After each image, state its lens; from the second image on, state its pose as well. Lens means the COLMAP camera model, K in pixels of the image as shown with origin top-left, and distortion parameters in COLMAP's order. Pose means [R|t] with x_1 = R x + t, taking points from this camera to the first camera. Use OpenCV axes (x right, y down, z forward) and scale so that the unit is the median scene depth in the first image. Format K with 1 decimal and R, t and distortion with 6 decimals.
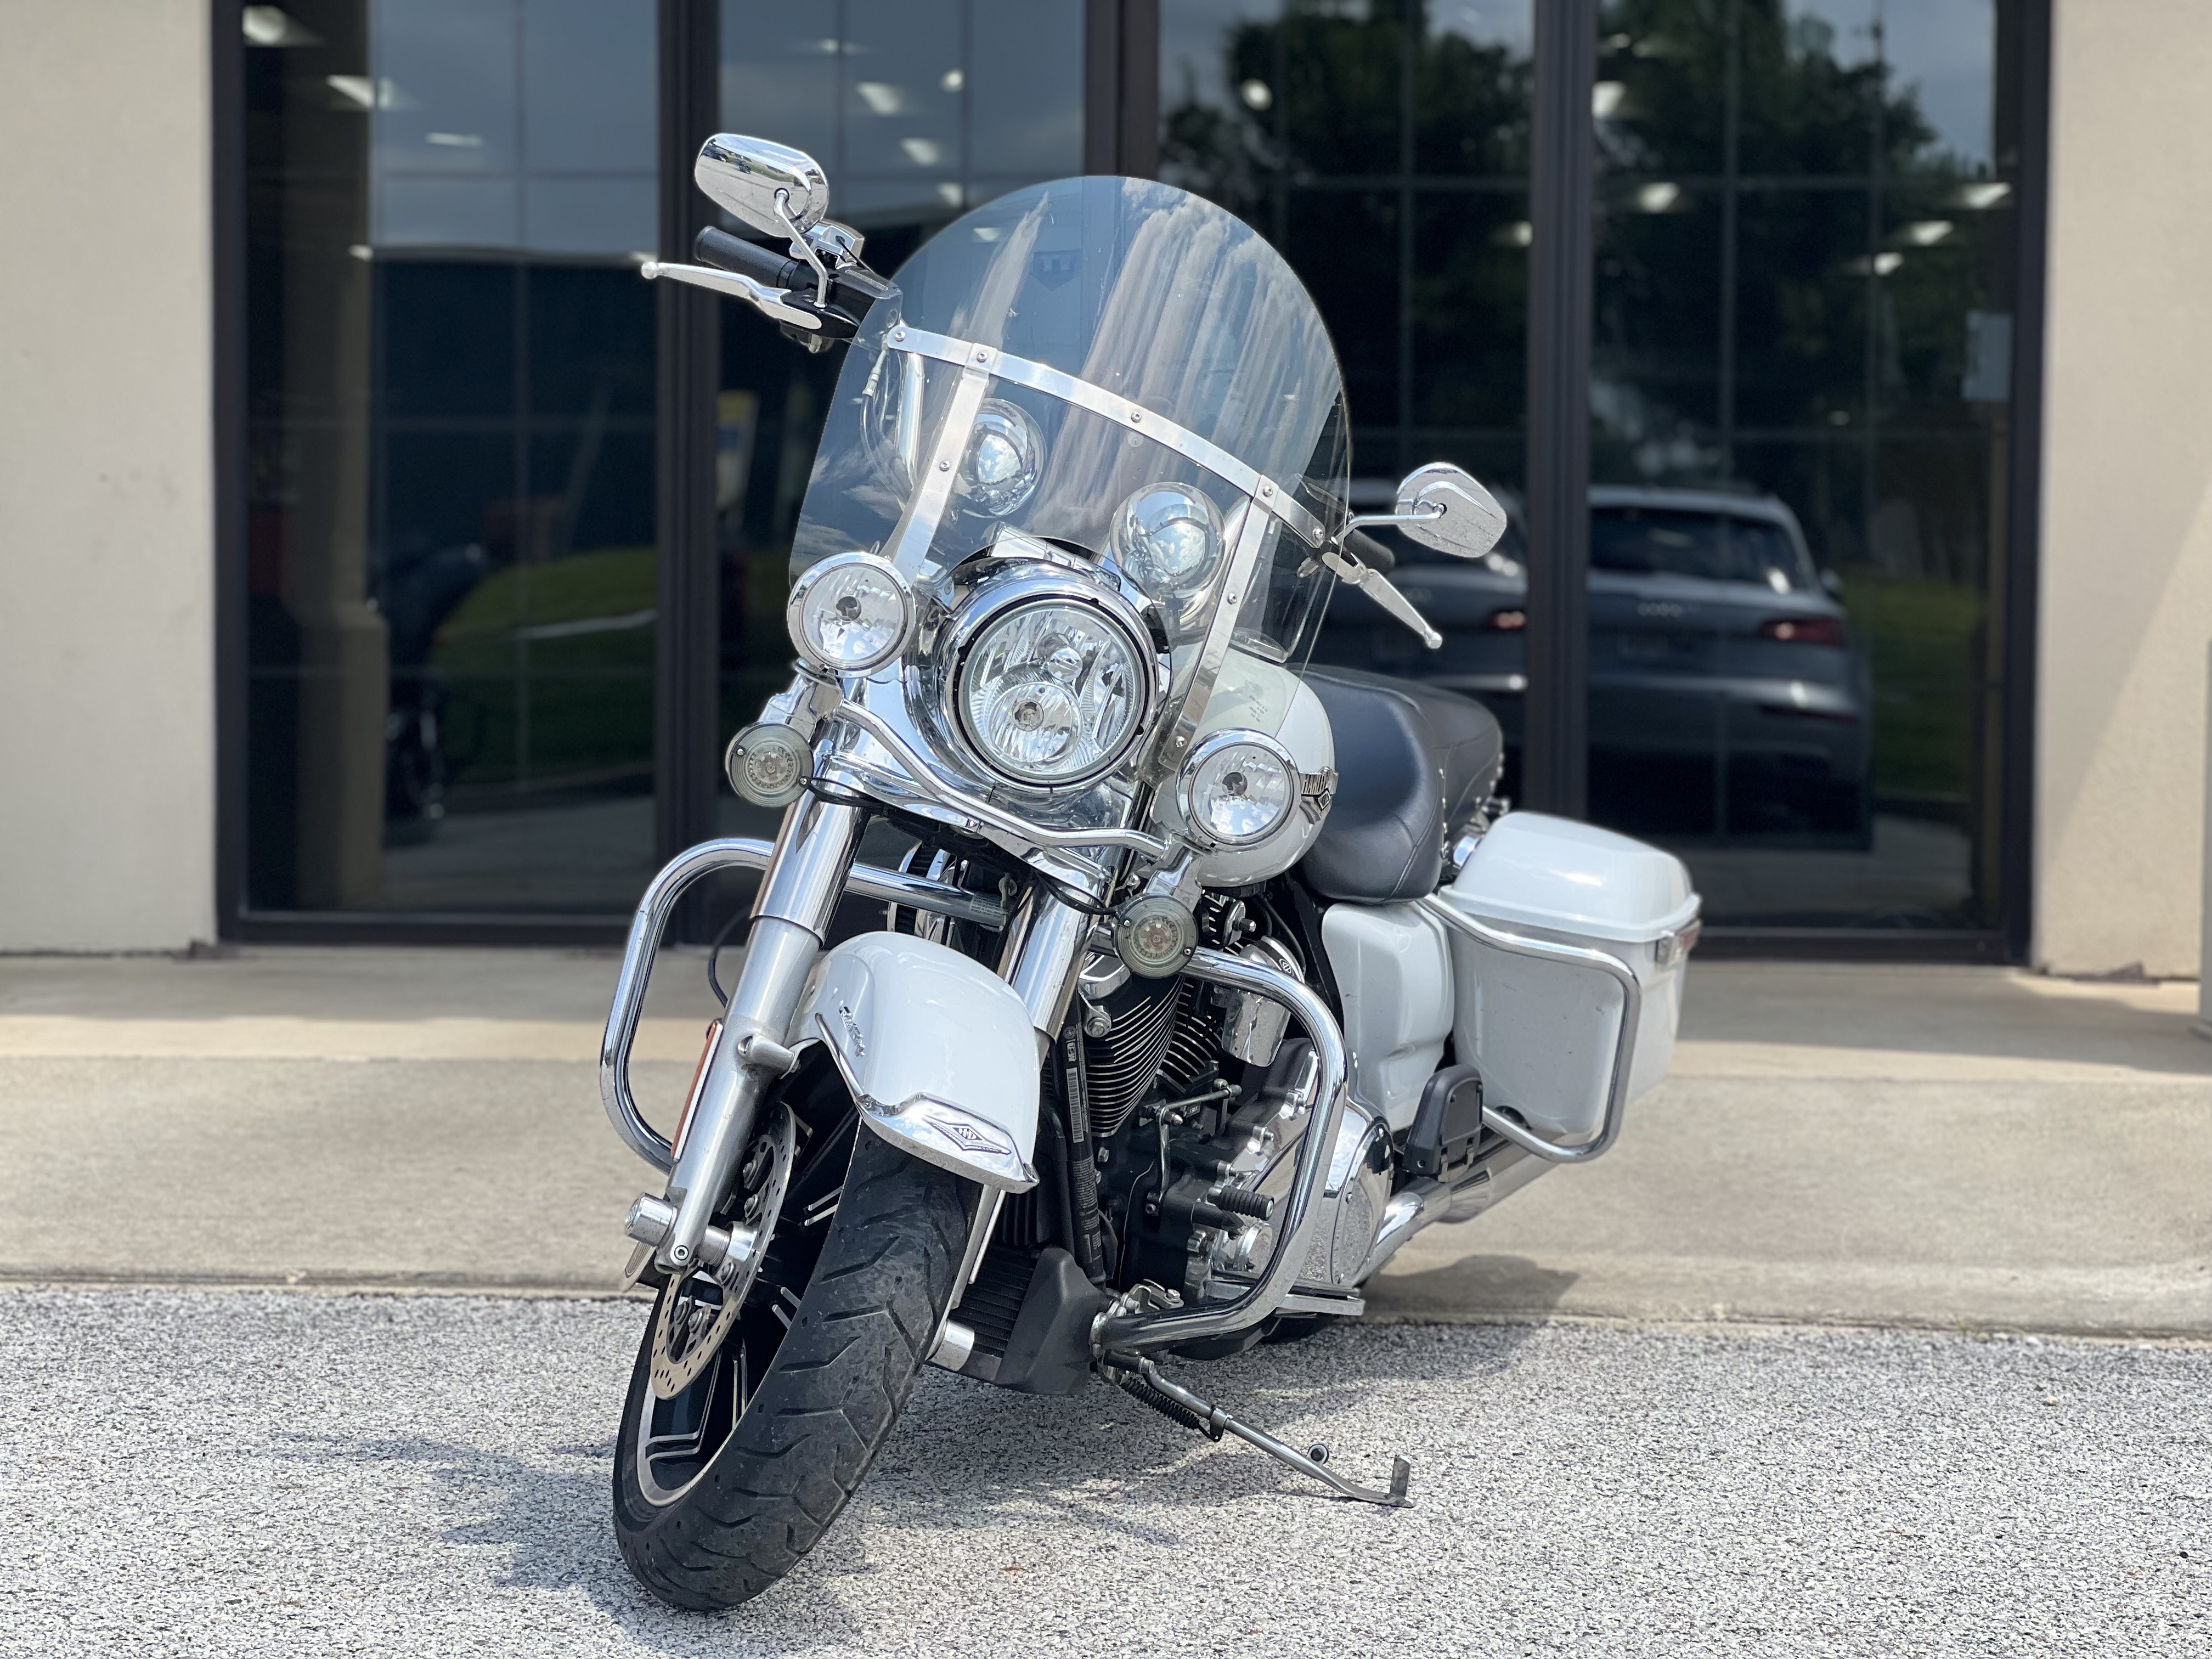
lens RADIAL K [[4977.8, 0, 1120.0], [0, 4977.8, 830.3], [0, 0, 1]] dist [0.460643, -2.616821]
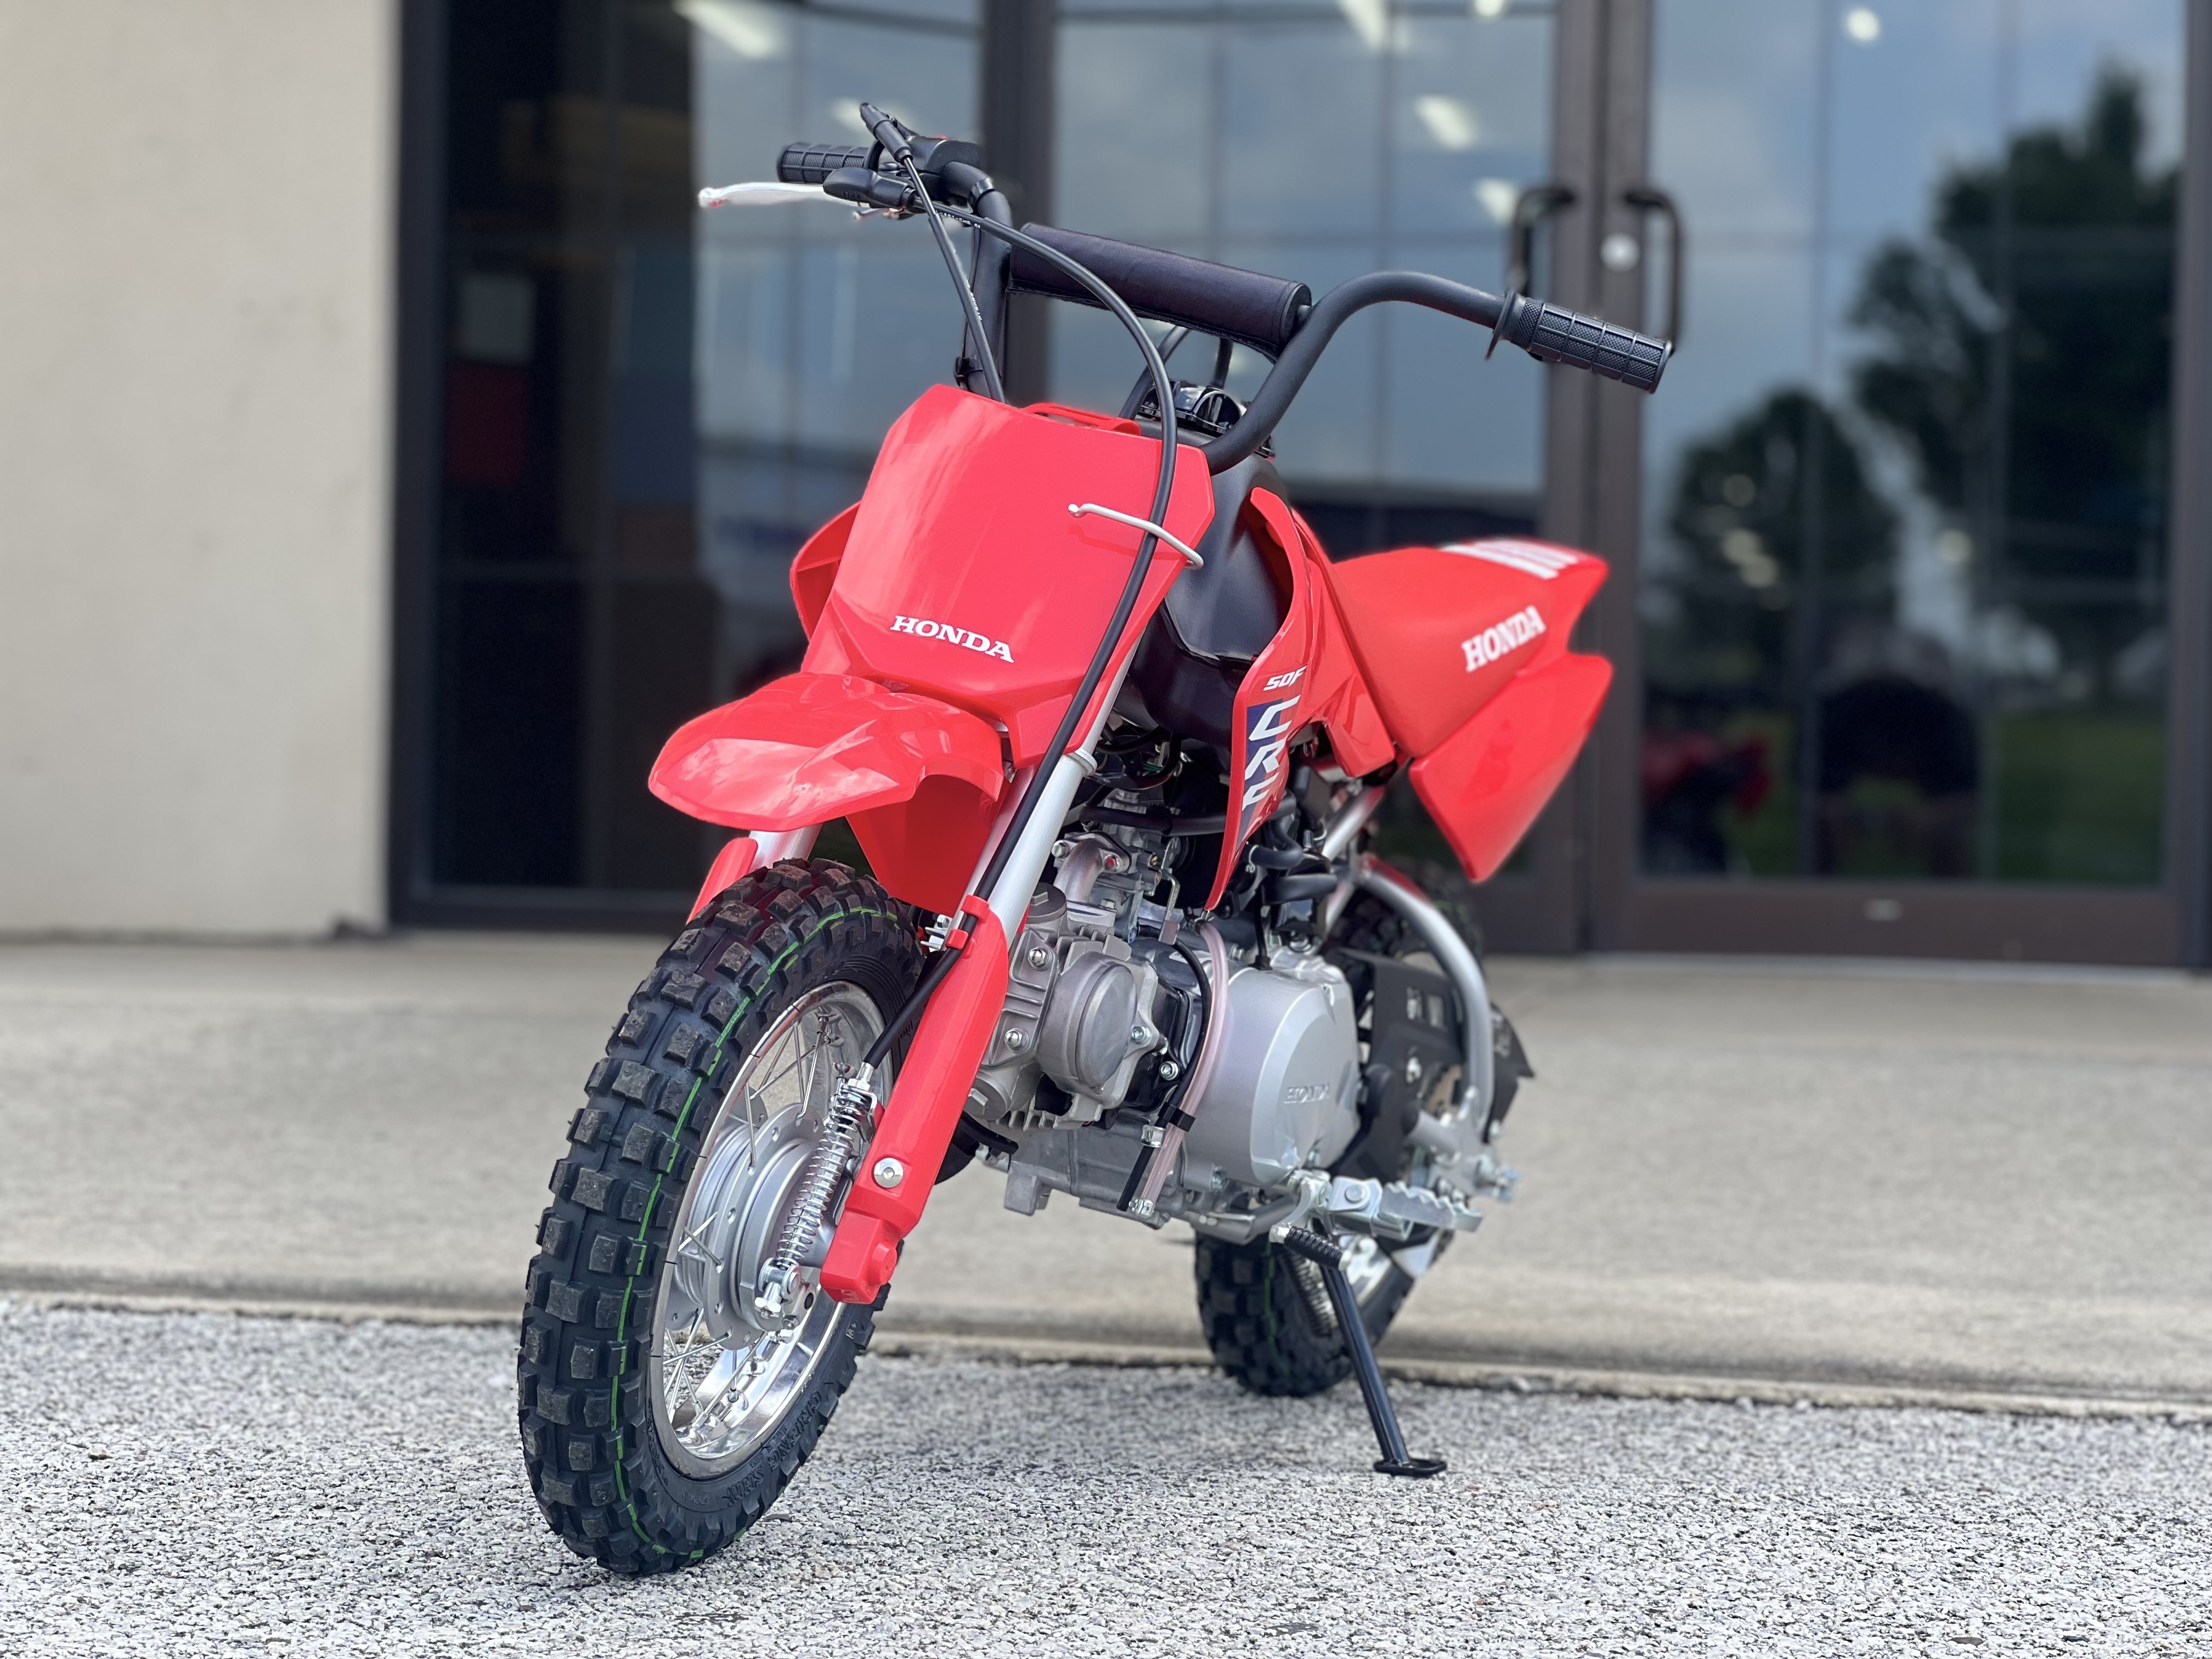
lens RADIAL K [[4941.2, 0, 1054.6], [0, 4941.2, 804.0], [0, 0, 1]] dist [0.641434, -4.450722]
pose [[0.989489, 0.011670, -0.144133, 0.044097], [-0.018739, 0.998682, -0.047783, 0.060014], [0.143386, 0.049982, 0.988404, 0.438635]]
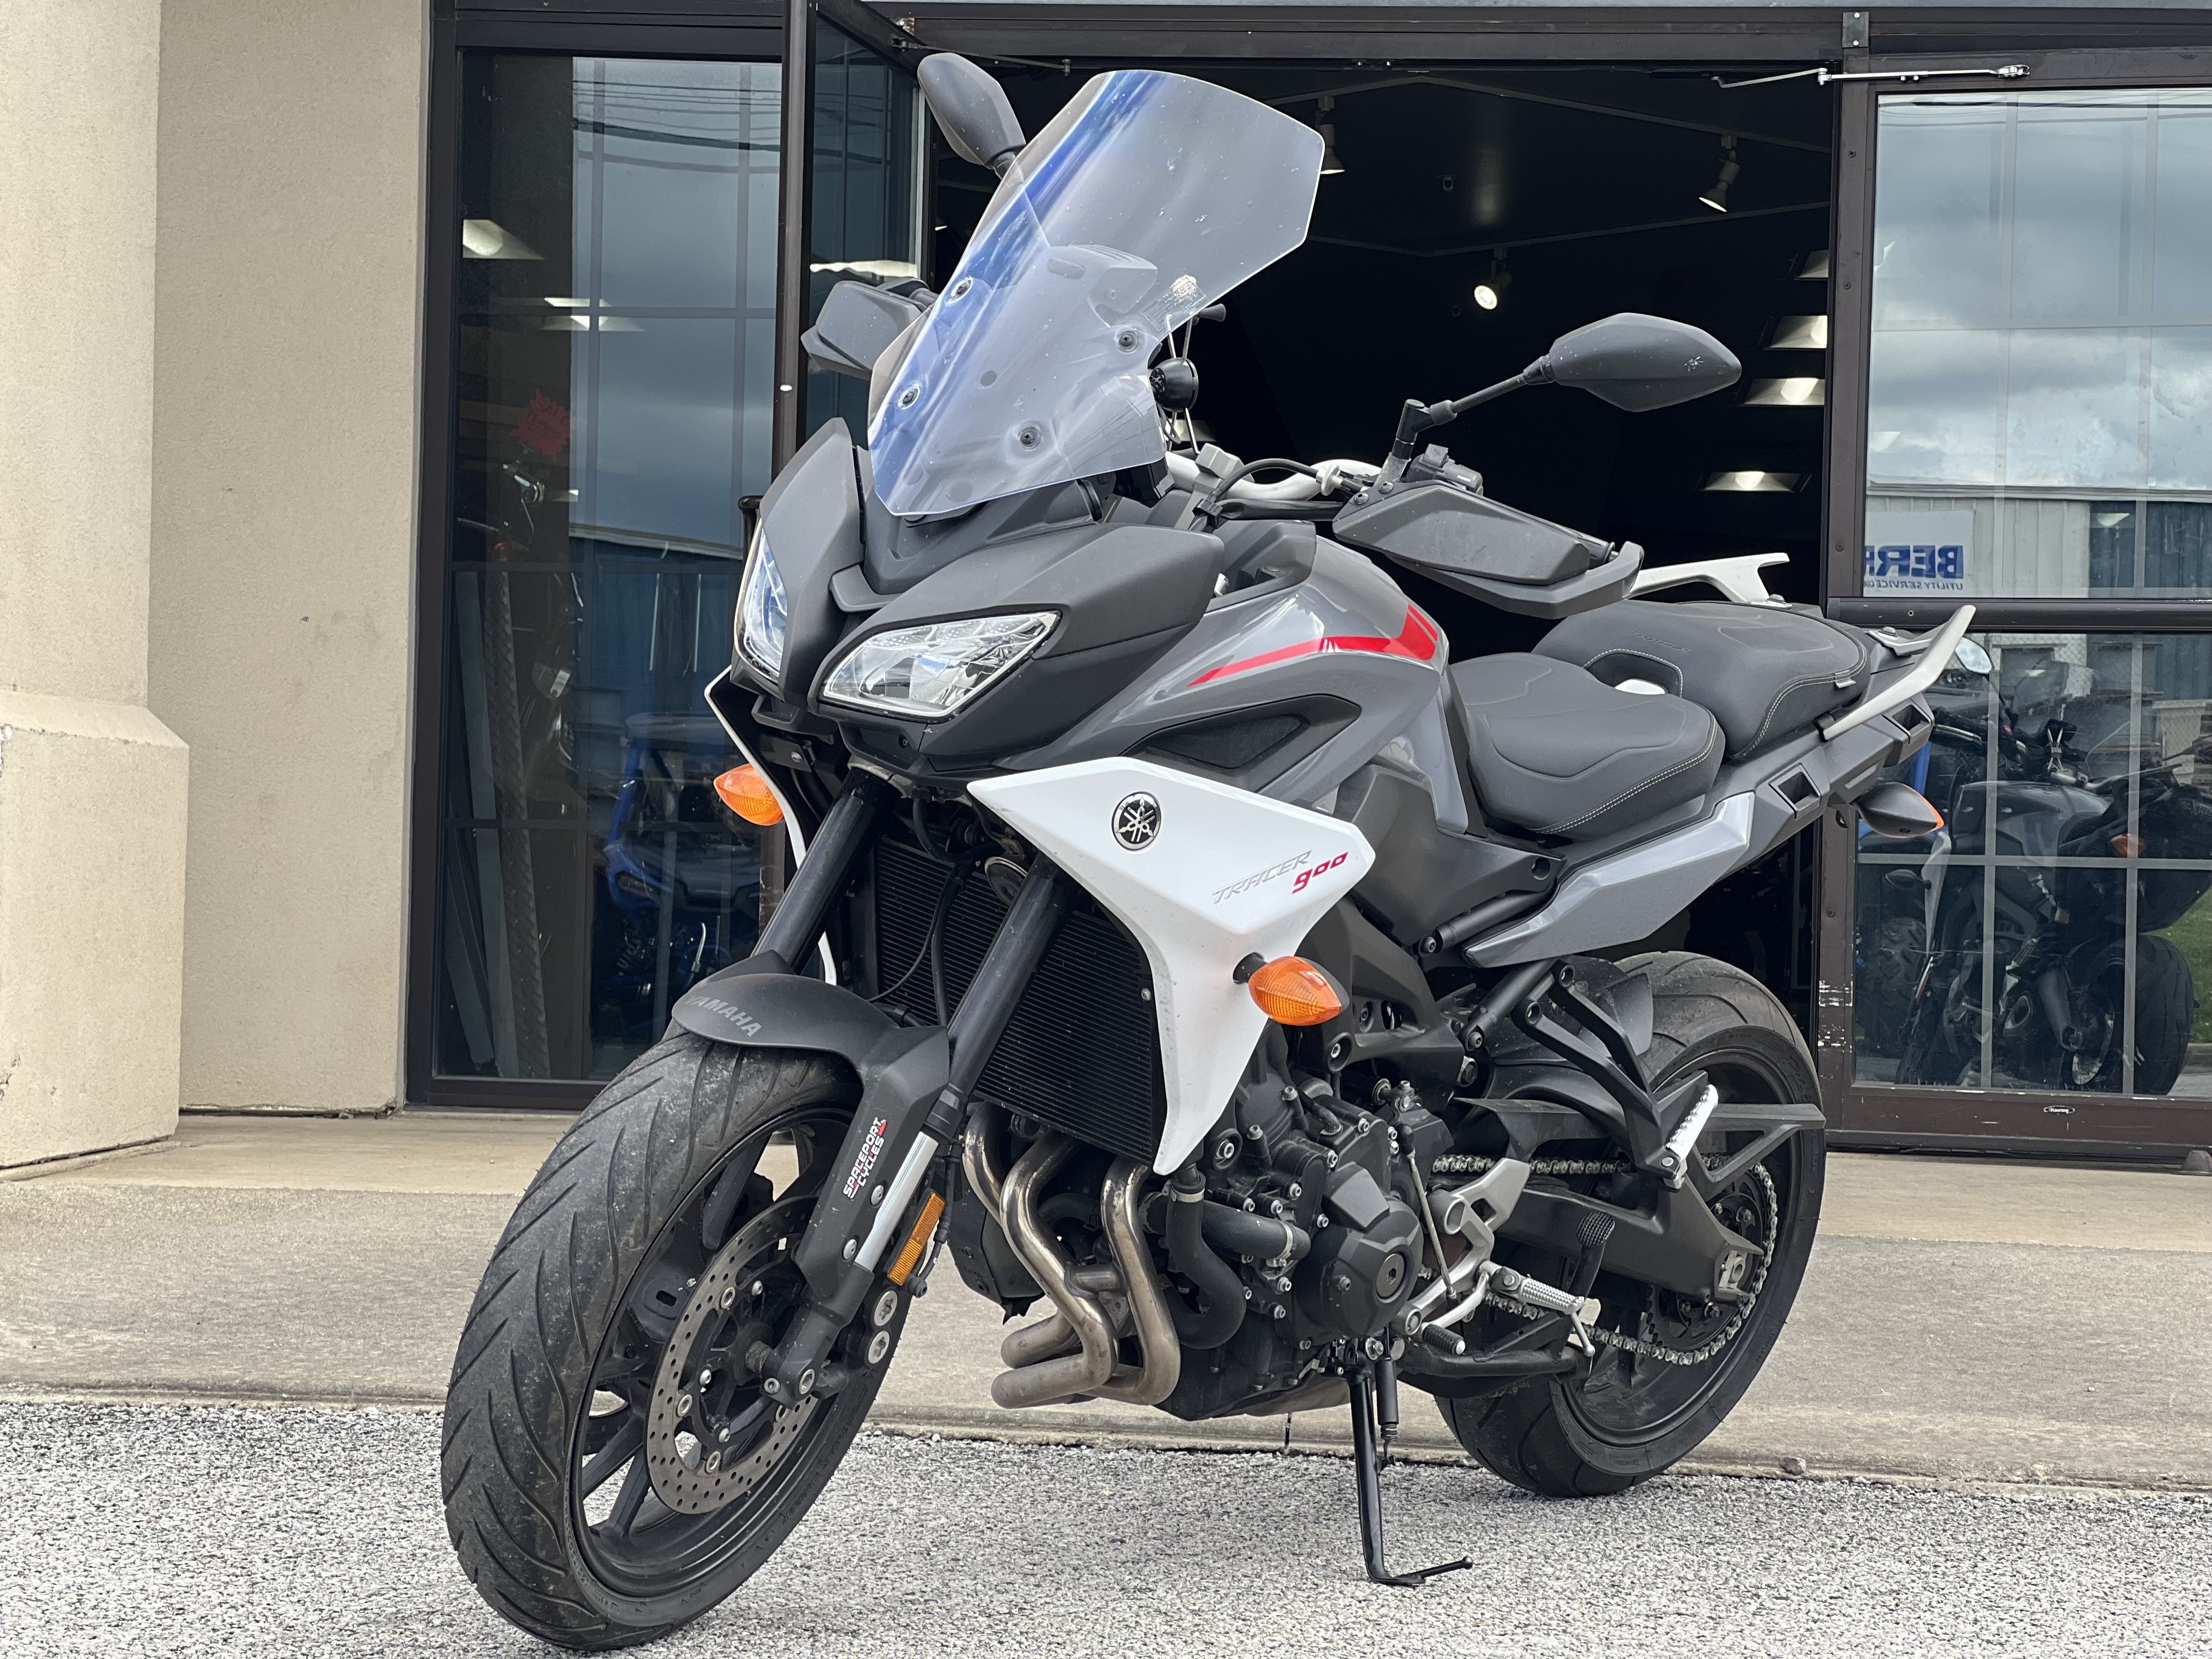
lens RADIAL K [[4944.6, 0, 1100.2], [0, 4944.6, 773.9], [0, 0, 1]] dist [0.720672, -5.229324]
pose [[0.998975, 0.015632, -0.042487, -0.012682], [-0.018509, 0.997501, -0.068192, 0.035602], [0.041315, 0.068908, 0.996767, 0.078121]]
